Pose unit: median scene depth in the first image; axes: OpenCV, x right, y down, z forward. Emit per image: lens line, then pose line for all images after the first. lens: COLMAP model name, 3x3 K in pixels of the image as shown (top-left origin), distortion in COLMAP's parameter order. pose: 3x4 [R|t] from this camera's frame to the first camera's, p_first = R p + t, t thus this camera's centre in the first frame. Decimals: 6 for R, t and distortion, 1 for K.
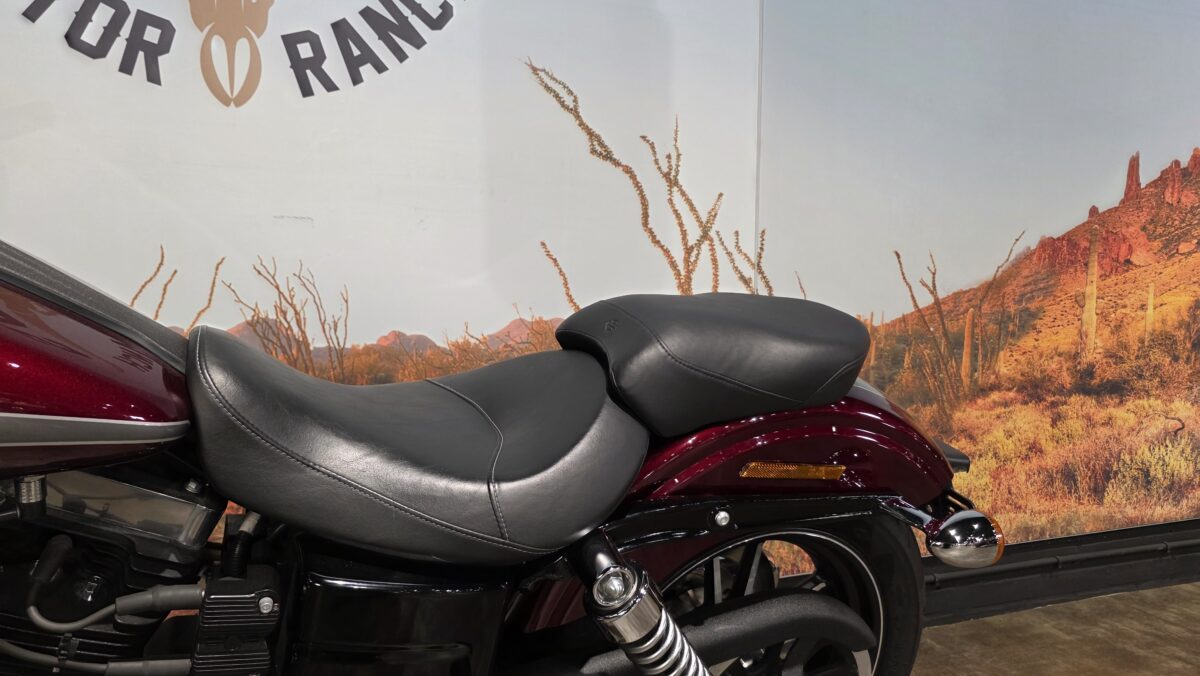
lens RADIAL K [[797.5, 0, 589.0], [0, 797.5, 348.5], [0, 0, 1]] dist [0.050207, -0.052665]
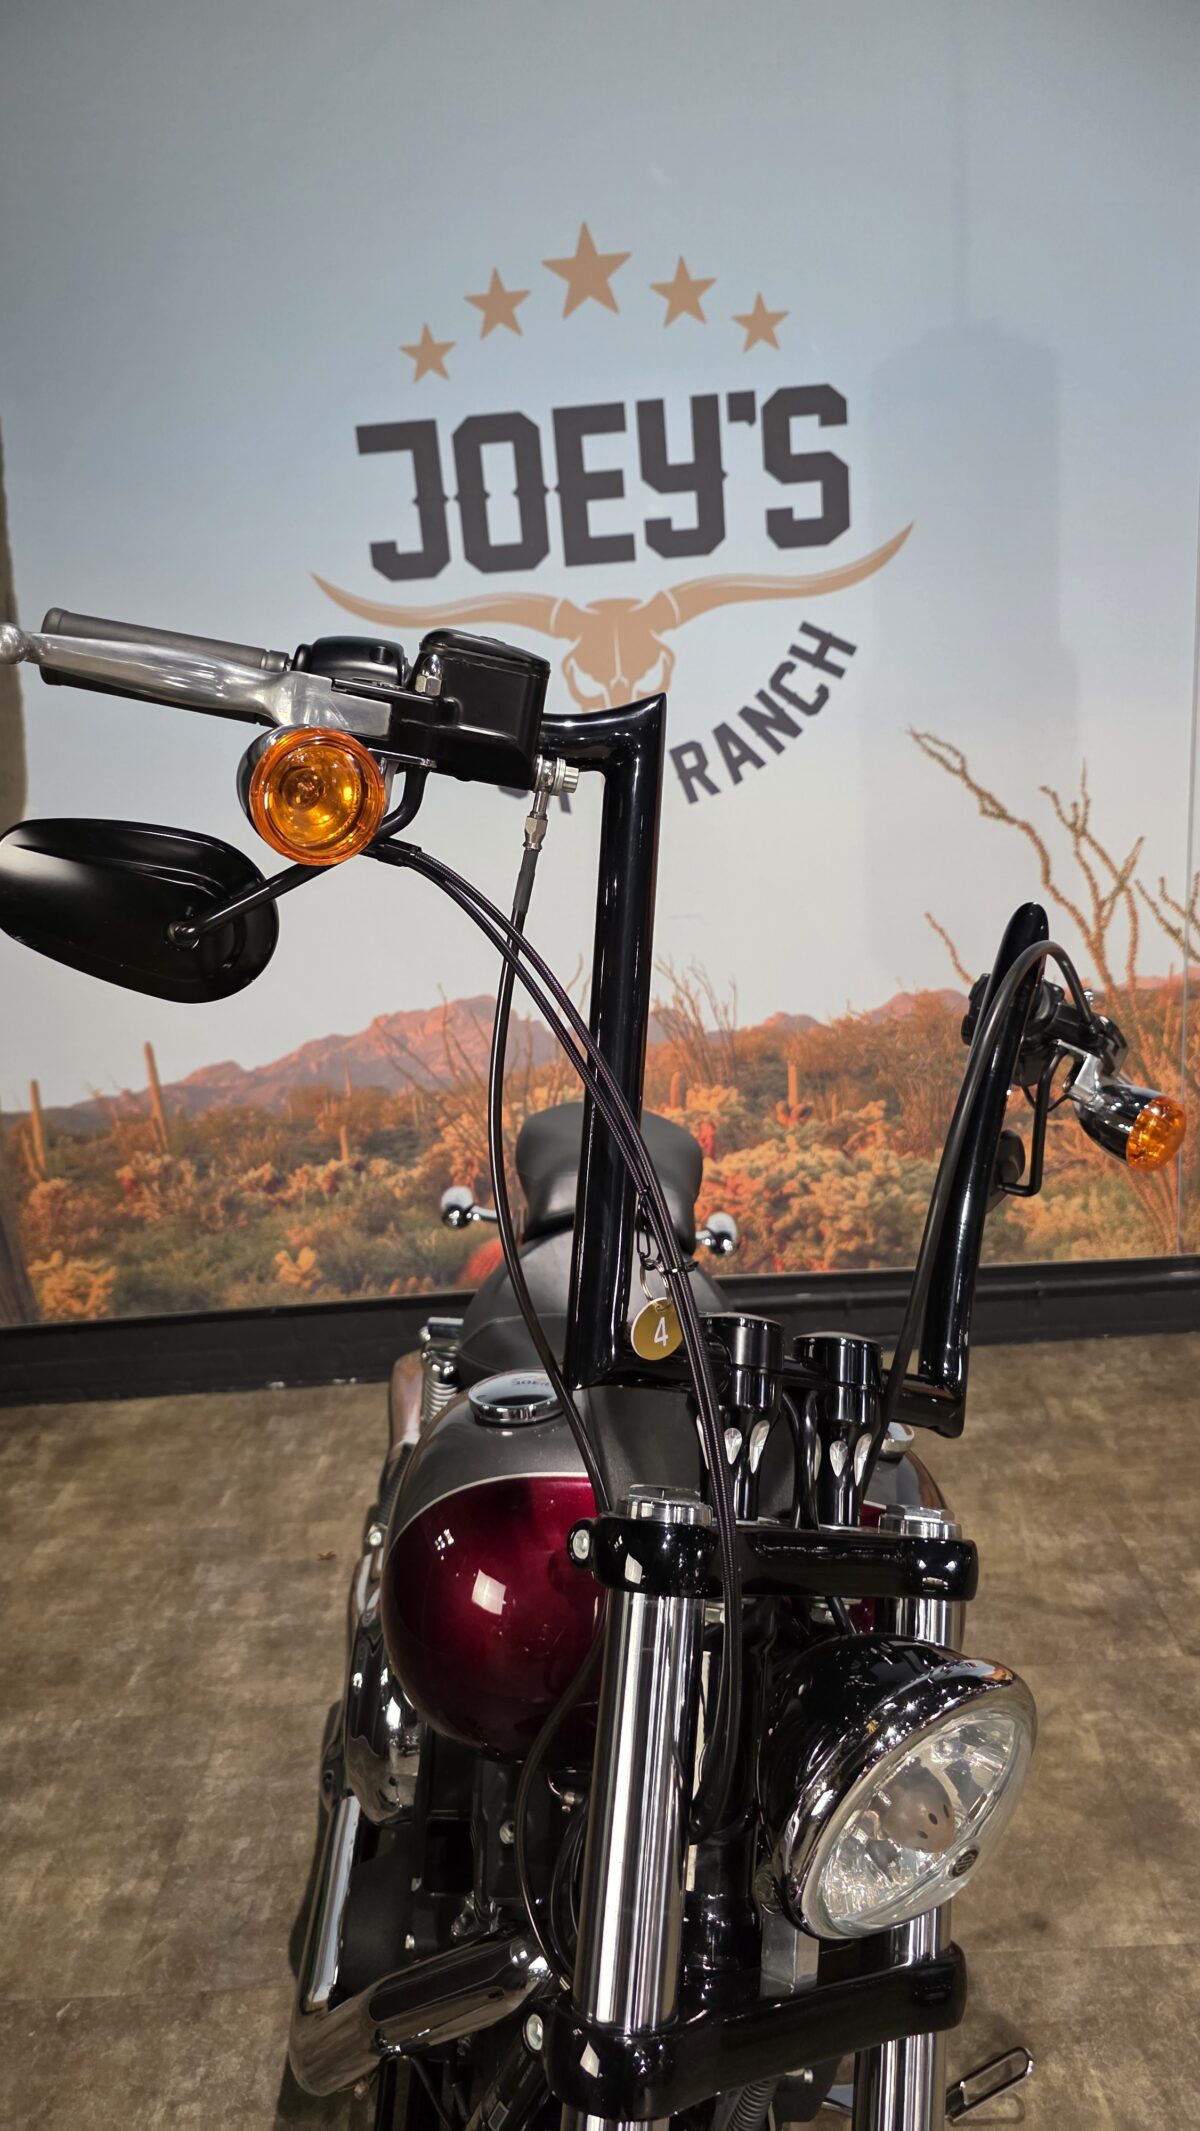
lens RADIAL K [[1416.3, 0, 601.0], [0, 1416.3, 1025.9], [0, 0, 1]] dist [0.050207, -0.052665]
pose [[0.931738, 0.019333, -0.362617, 0.191234], [0.058595, 0.977492, 0.202673, -0.357752], [0.358374, -0.210086, 0.909633, -0.700438]]
